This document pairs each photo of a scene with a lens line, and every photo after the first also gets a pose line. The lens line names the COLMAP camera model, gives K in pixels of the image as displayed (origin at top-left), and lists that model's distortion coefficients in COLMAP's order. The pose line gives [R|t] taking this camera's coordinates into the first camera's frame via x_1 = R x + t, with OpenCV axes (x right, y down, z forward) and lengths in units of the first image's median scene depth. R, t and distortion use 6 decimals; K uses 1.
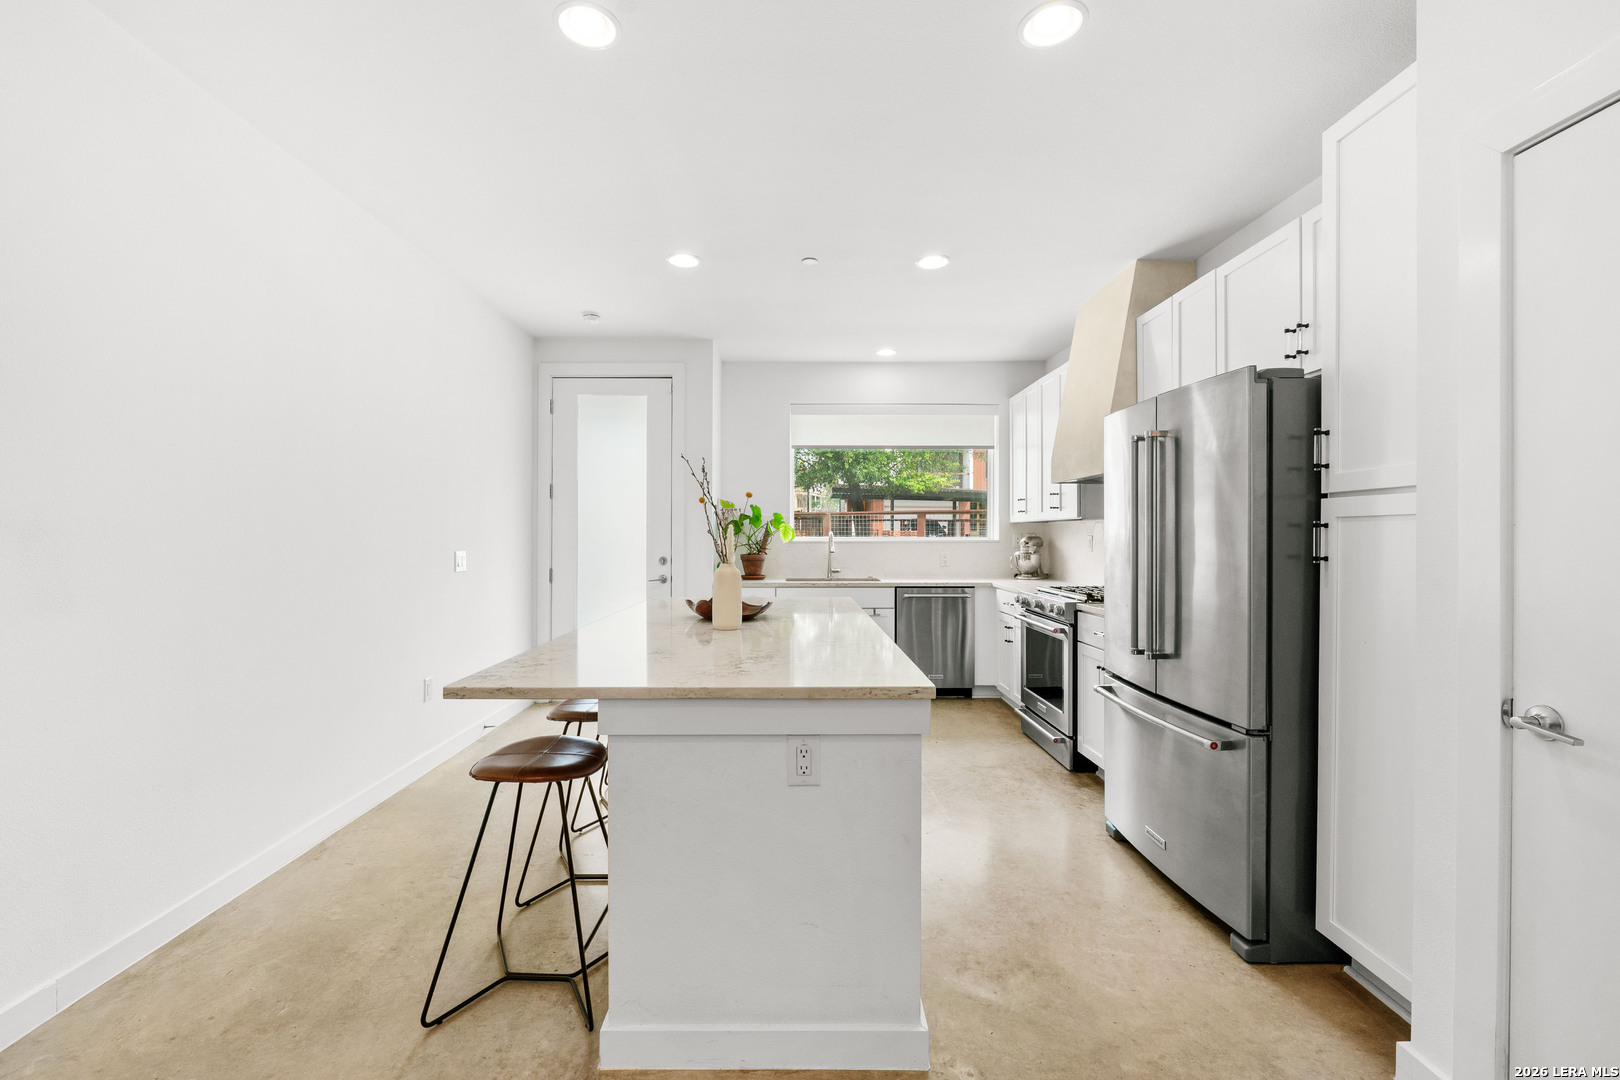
lens RADIAL K [[679.0, 0, 794.1], [0, 679.0, 537.6], [0, 0, 1]] dist [-0.011521, 0.000745]
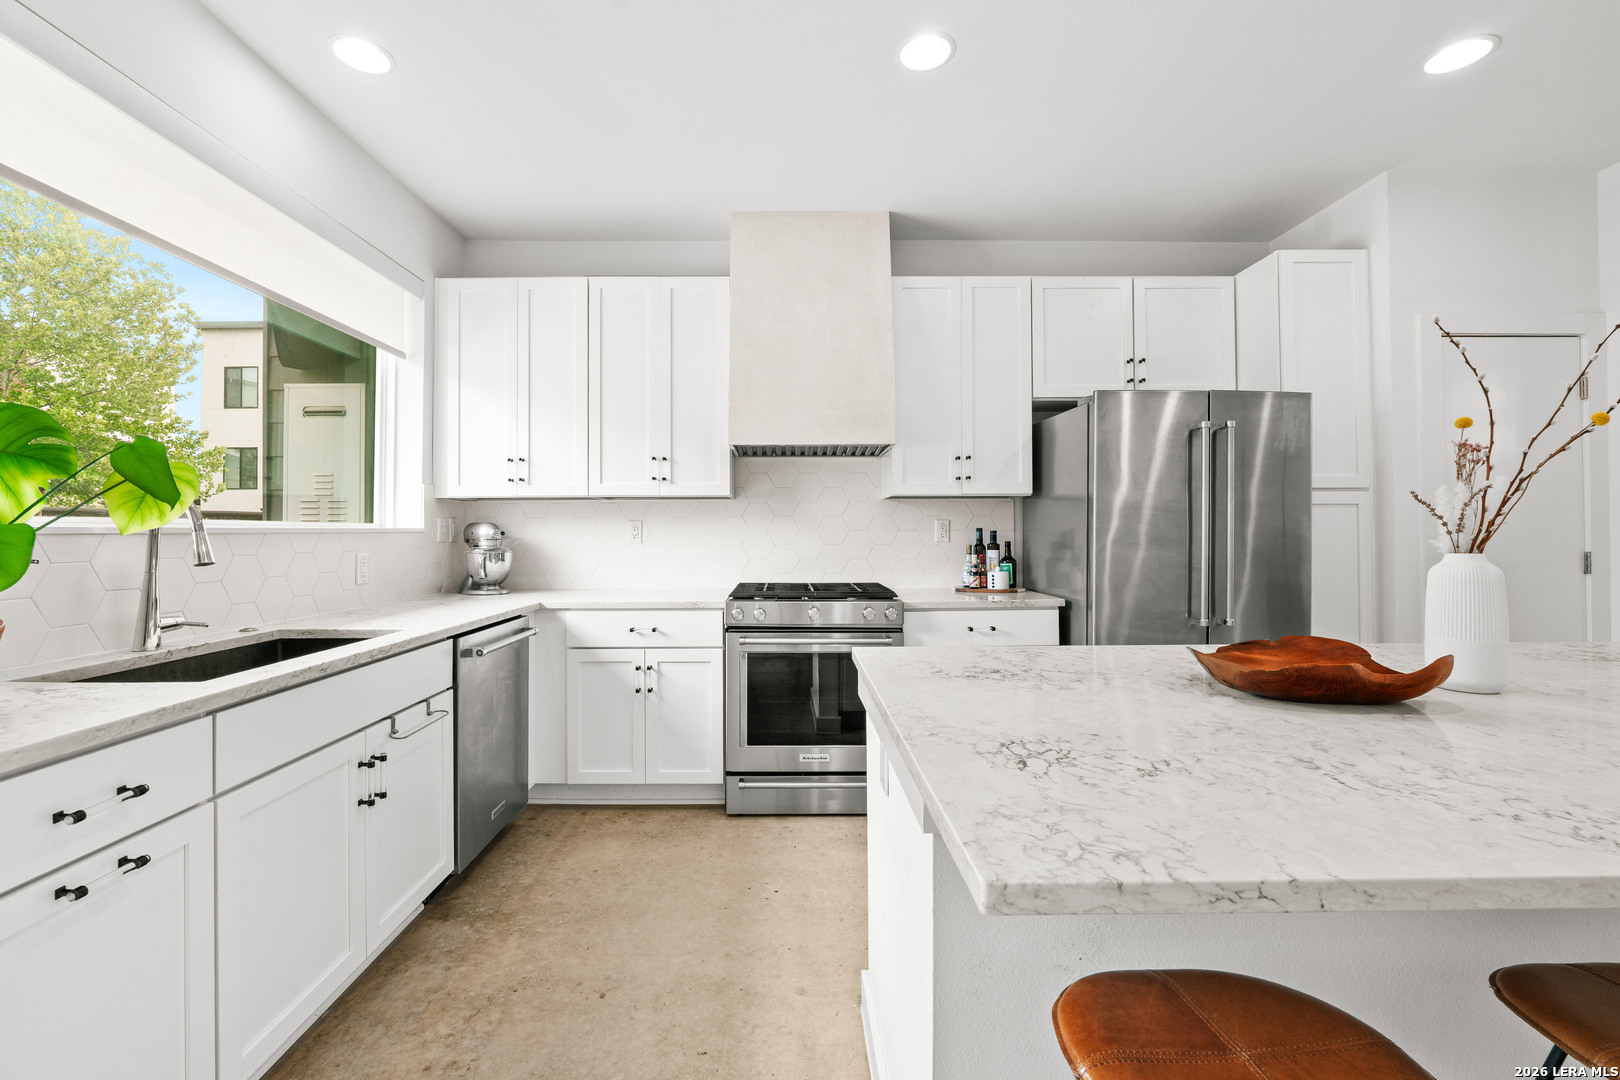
lens RADIAL K [[679.0, 0, 783.1], [0, 679.0, 526.9], [0, 0, 1]] dist [-0.011521, 0.000745]
pose [[-0.001963, 0.009477, 0.999953, -0.276418], [0.003463, 0.999949, -0.009470, 0.010010], [-0.999992, 0.003444, -0.001996, 0.808344]]
